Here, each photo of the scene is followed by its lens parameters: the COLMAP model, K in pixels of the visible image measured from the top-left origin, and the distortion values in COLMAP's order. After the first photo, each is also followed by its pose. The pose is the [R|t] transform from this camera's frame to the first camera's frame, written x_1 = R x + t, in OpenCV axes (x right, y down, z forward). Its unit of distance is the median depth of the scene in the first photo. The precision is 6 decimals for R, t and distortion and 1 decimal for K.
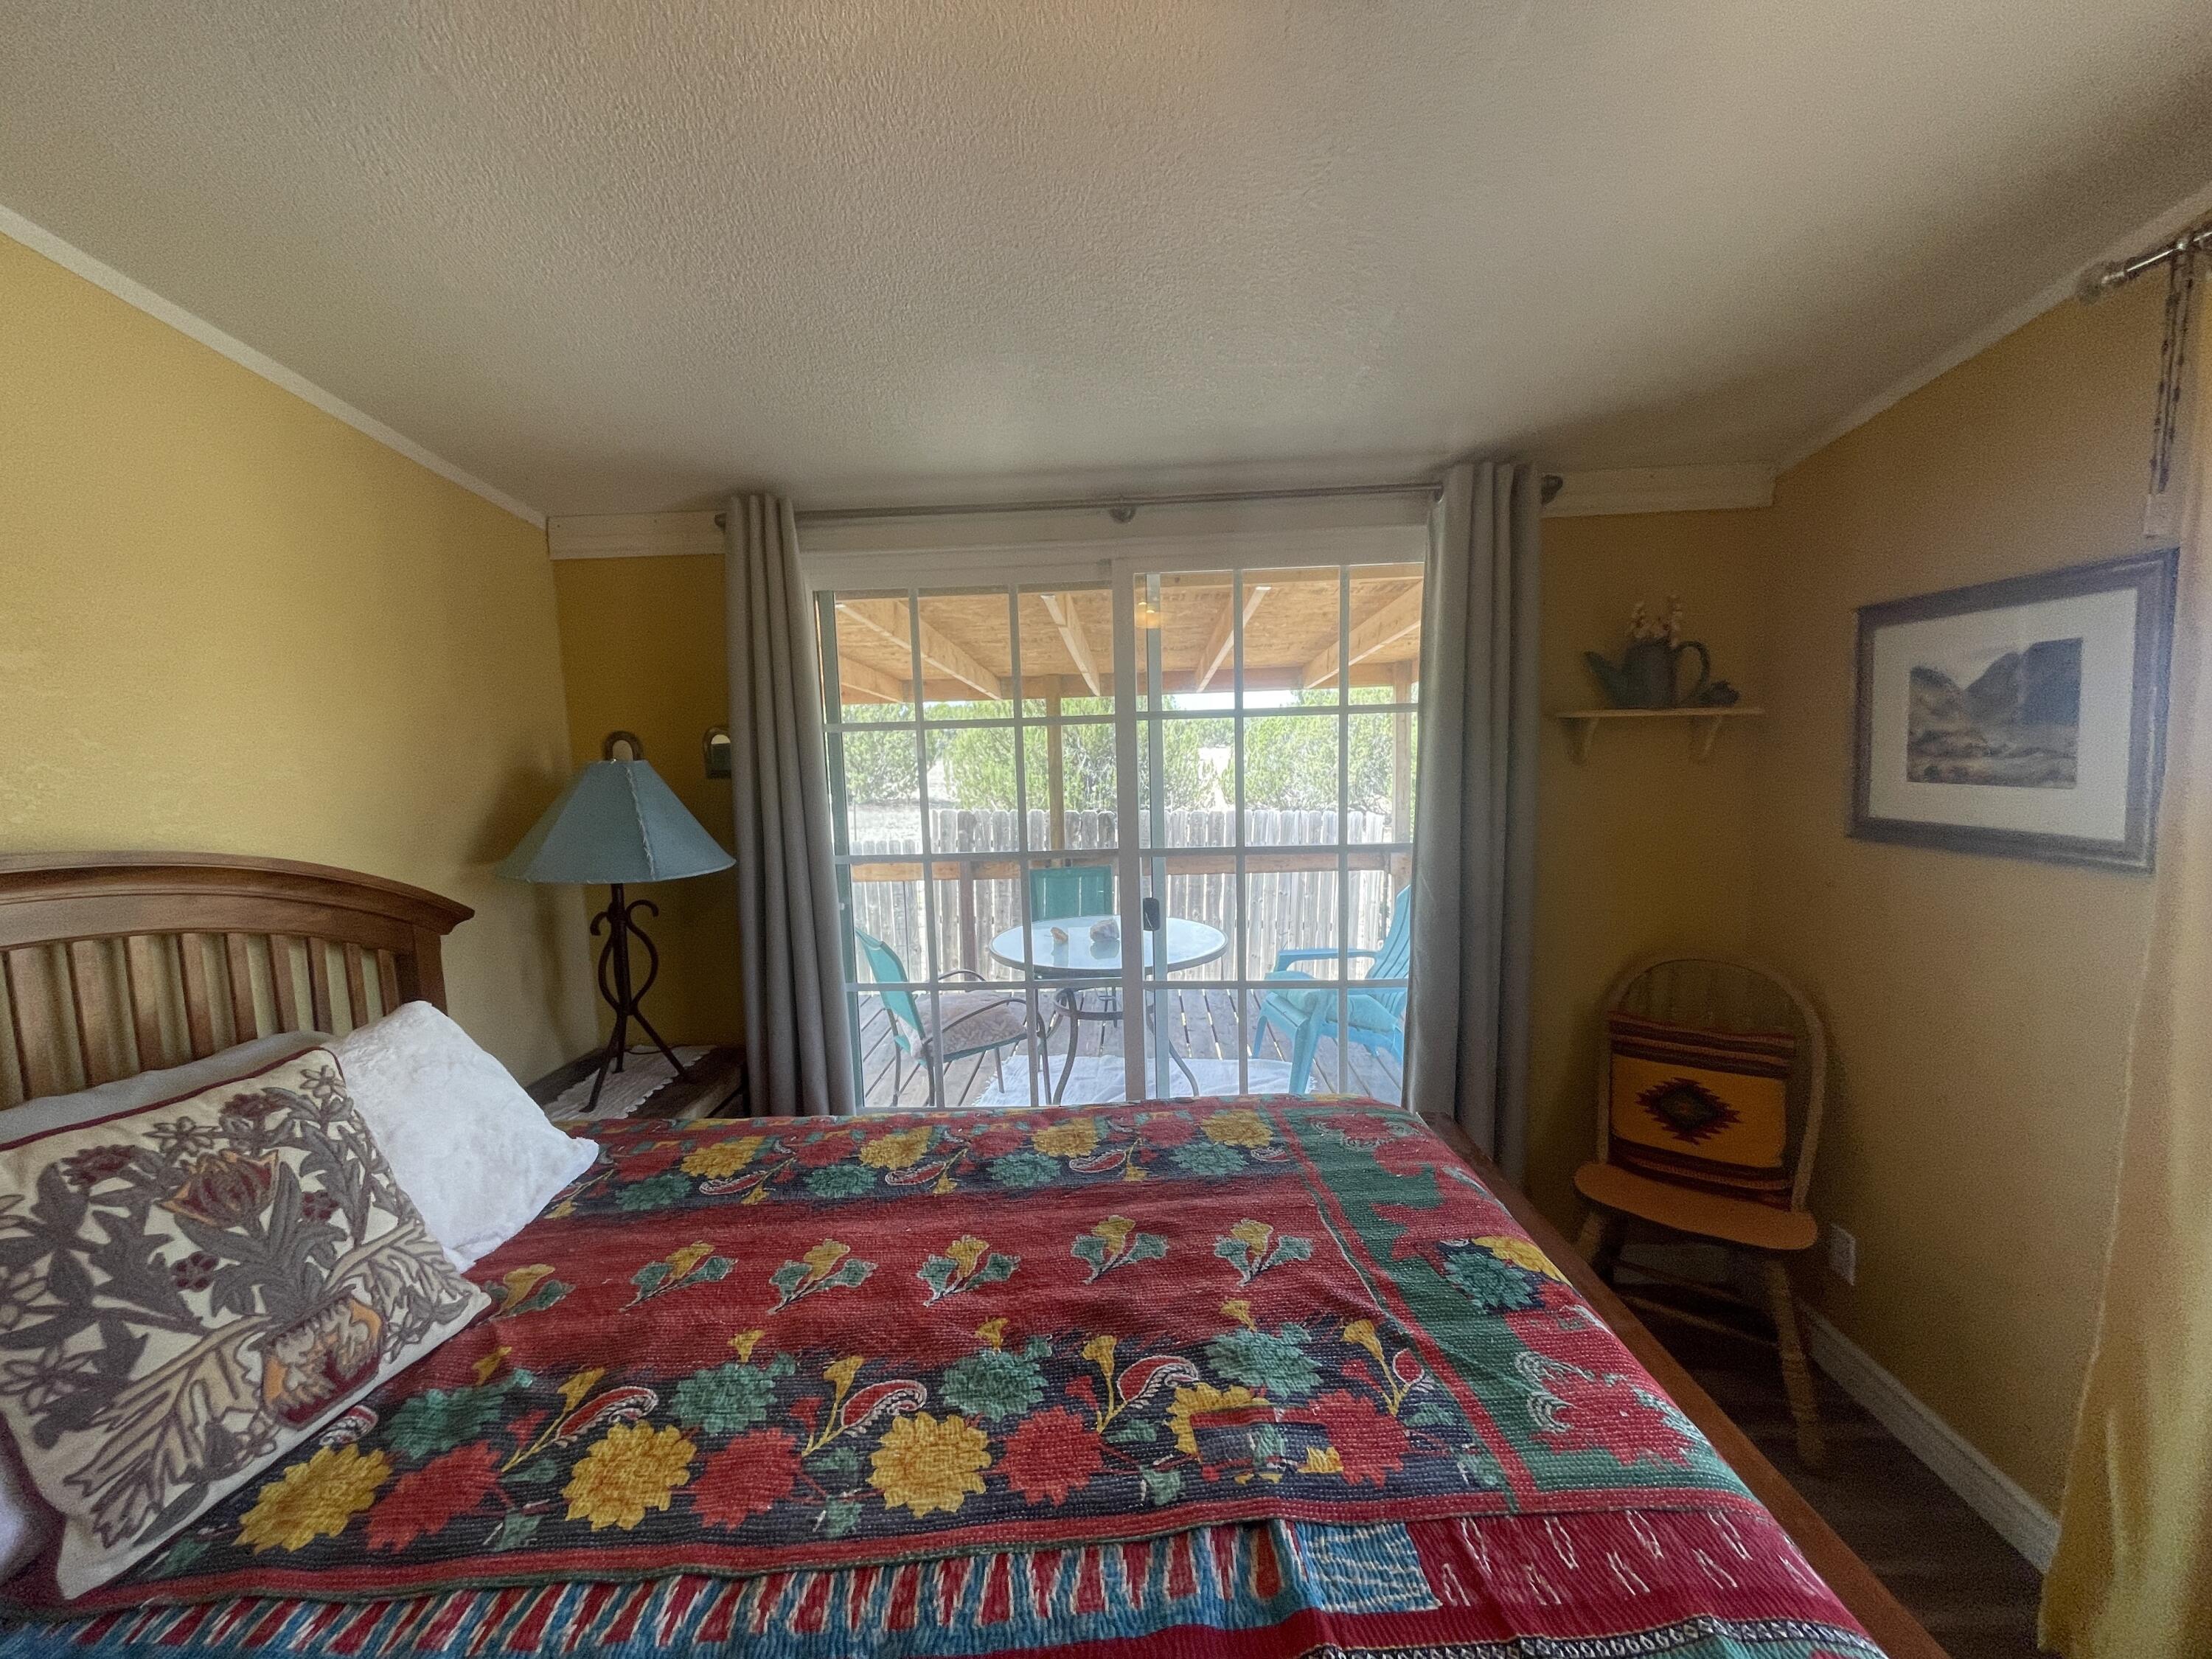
lens RADIAL K [[890.7, 0, 1101.2], [0, 890.7, 827.7], [0, 0, 1]] dist [-0.011919, 0.005625]
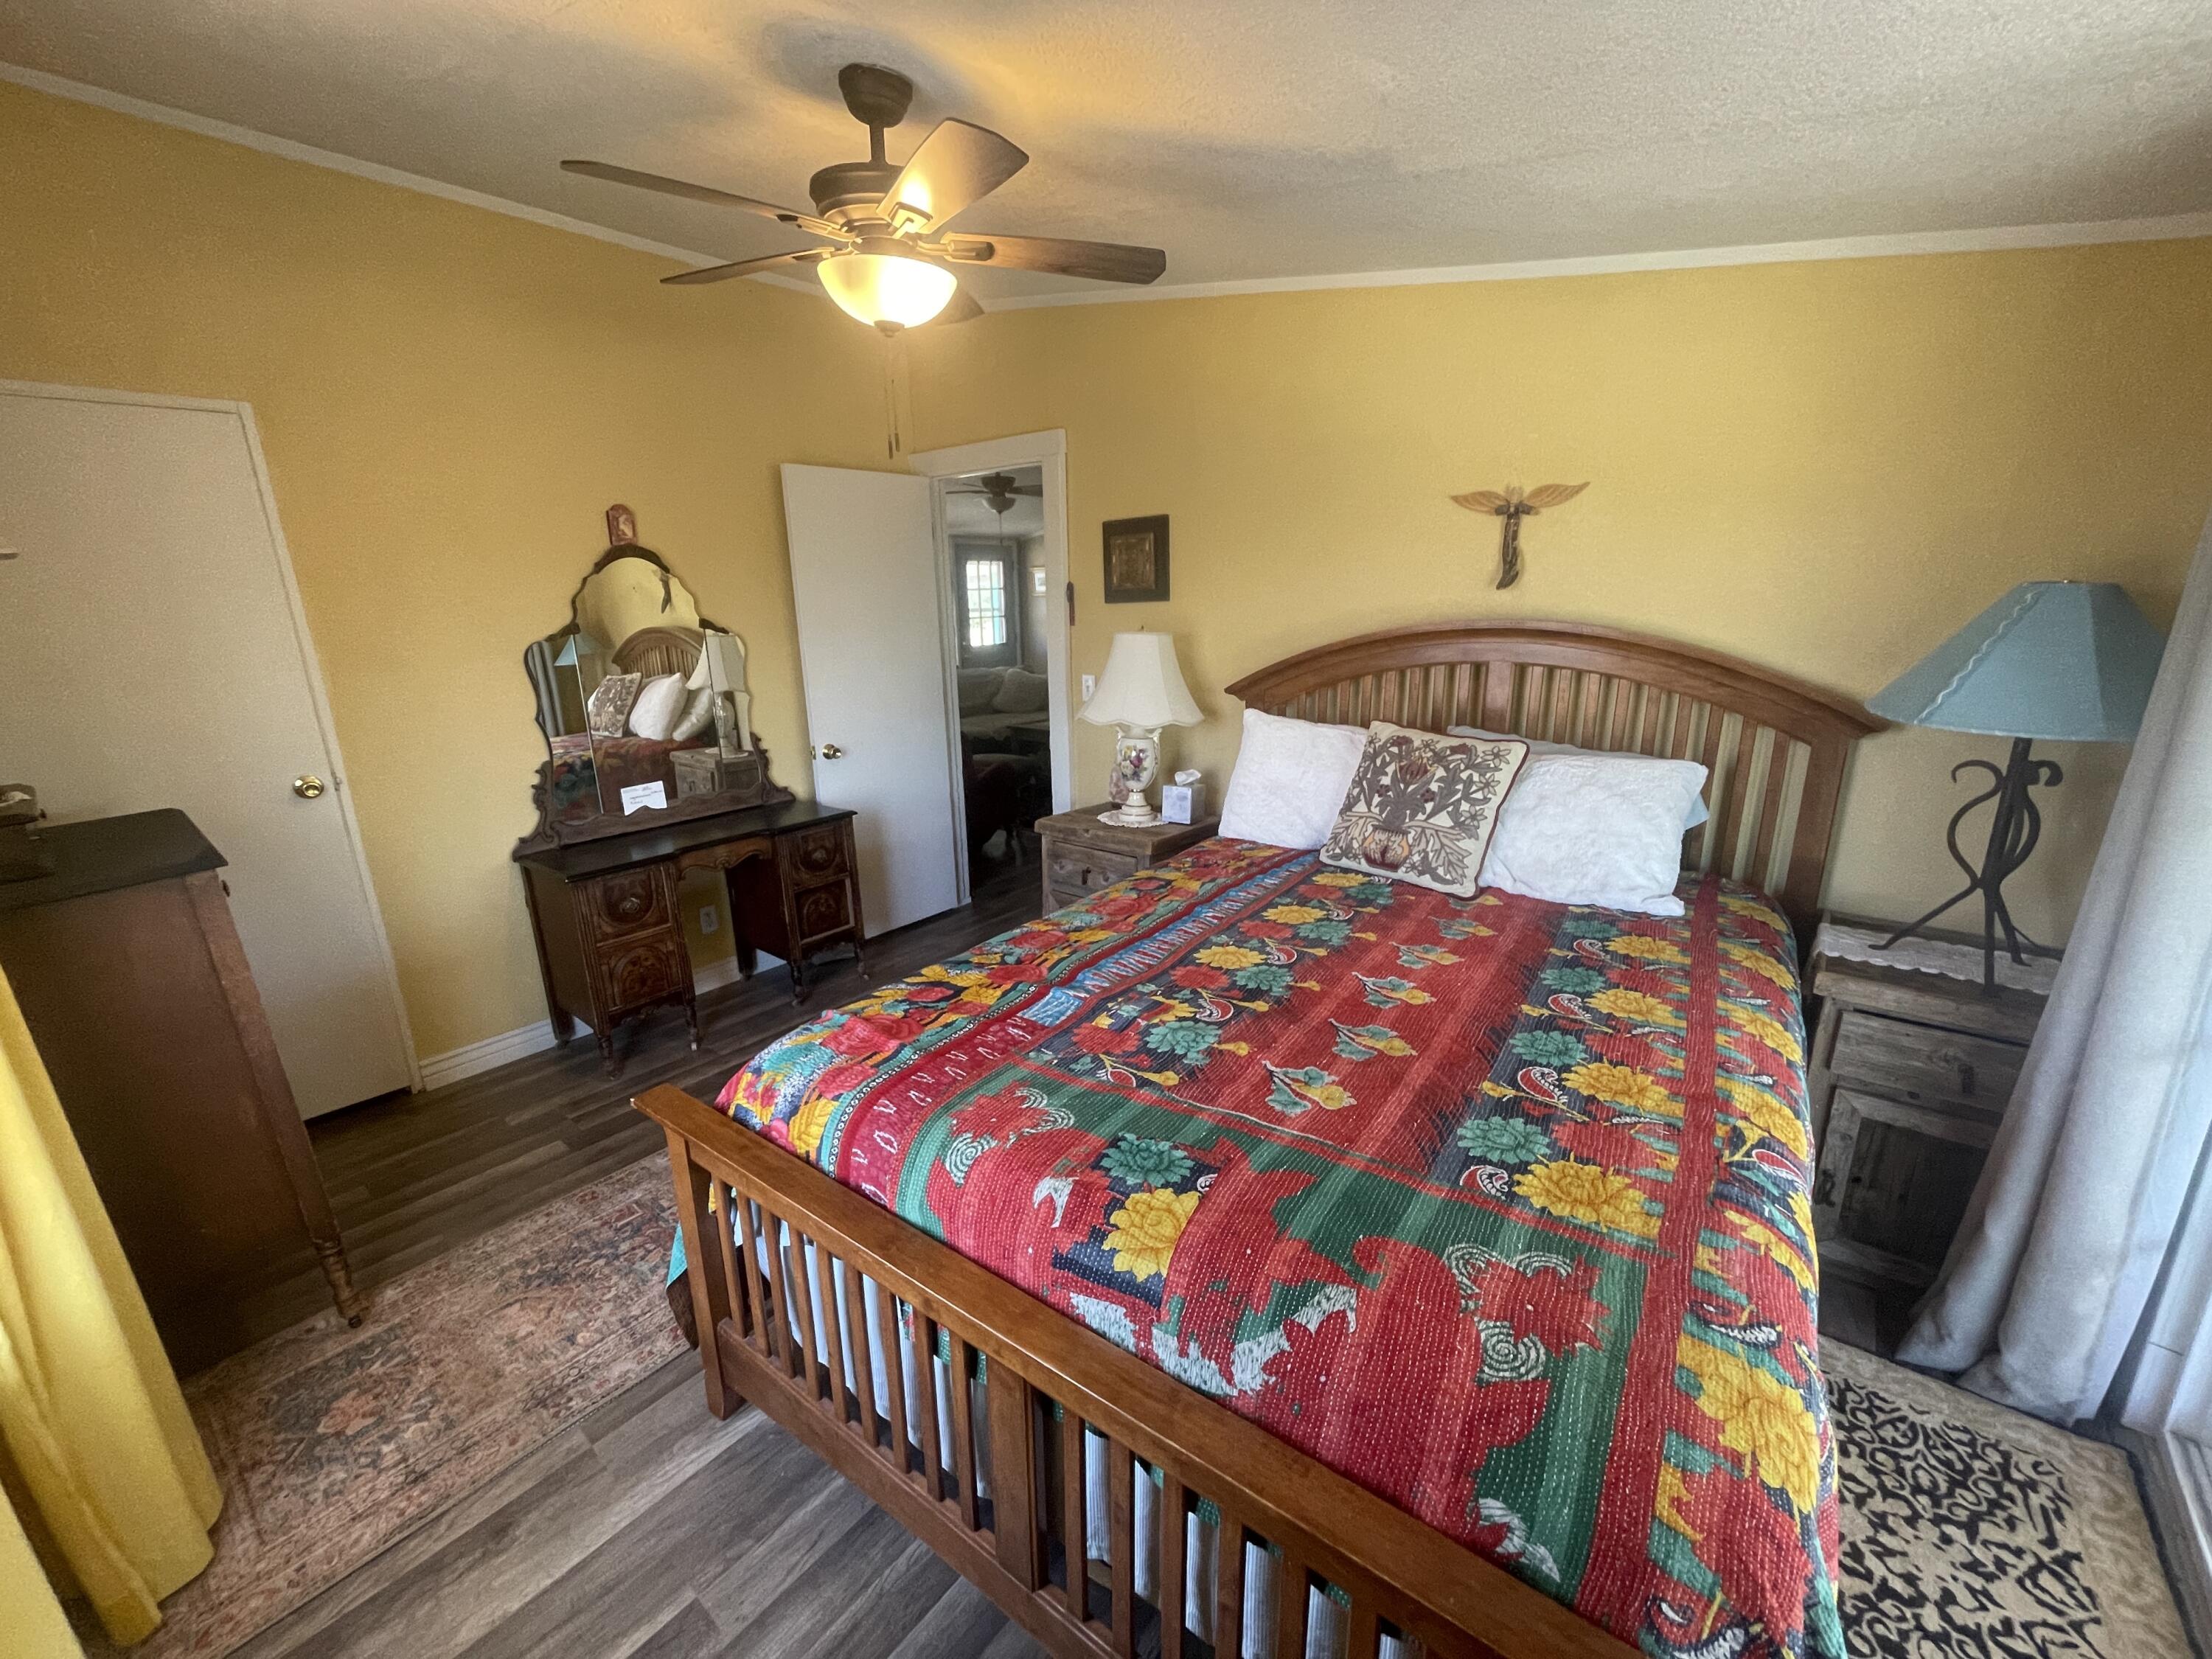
lens RADIAL K [[884.6, 0, 1088.0], [0, 884.6, 829.7], [0, 0, 1]] dist [-0.001230, -0.003797]
pose [[-0.603356, 0.250705, -0.757039, 0.923138], [-0.043799, 0.937449, 0.345358, -0.146513], [0.796268, 0.241531, -0.554635, 1.147018]]
